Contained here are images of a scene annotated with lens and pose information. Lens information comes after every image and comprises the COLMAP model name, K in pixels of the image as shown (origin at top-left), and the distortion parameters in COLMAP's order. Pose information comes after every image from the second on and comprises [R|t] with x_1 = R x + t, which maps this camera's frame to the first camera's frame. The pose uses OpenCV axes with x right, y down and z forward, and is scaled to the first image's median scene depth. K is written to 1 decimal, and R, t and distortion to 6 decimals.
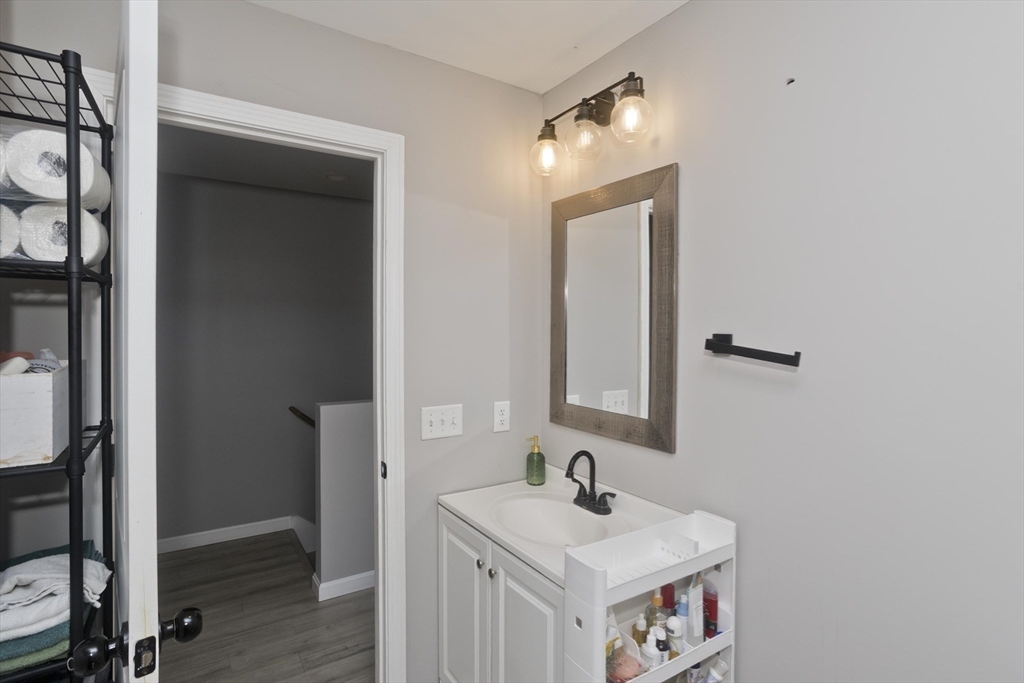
lens RADIAL K [[509.5, 0, 517.6], [0, 509.5, 335.0], [0, 0, 1]] dist [-0.000277, 0.001039]
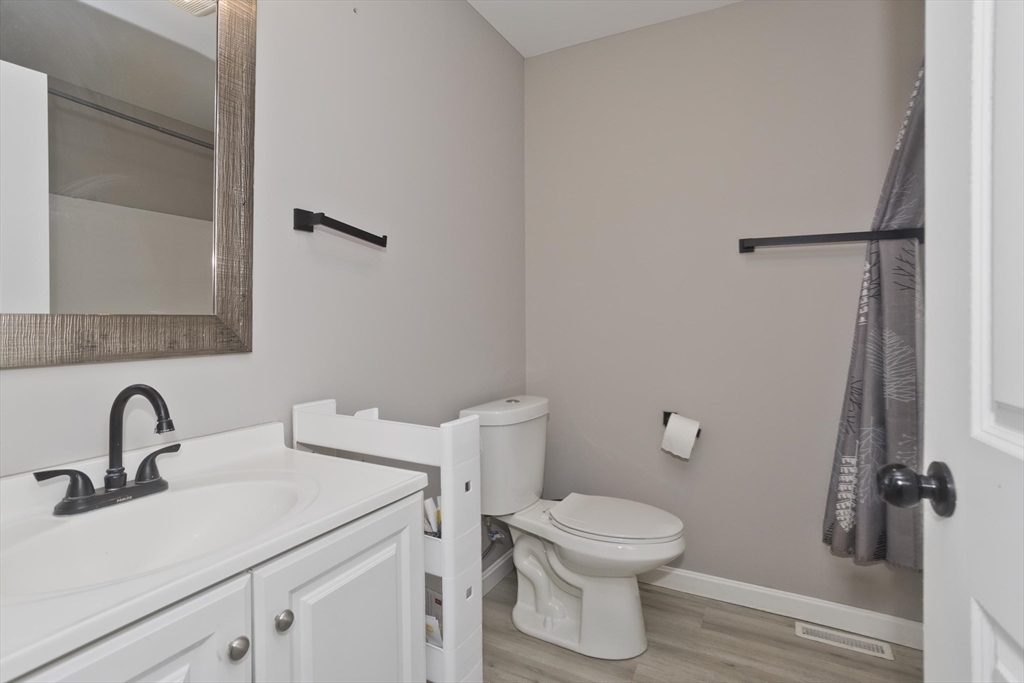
lens RADIAL K [[509.5, 0, 517.6], [0, 509.5, 335.0], [0, 0, 1]] dist [-0.000277, 0.001039]
pose [[-0.475338, -0.024878, 0.879452, -0.560808], [0.016554, 0.999170, 0.037212, 0.183438], [-0.879648, 0.032247, -0.474531, 1.009818]]
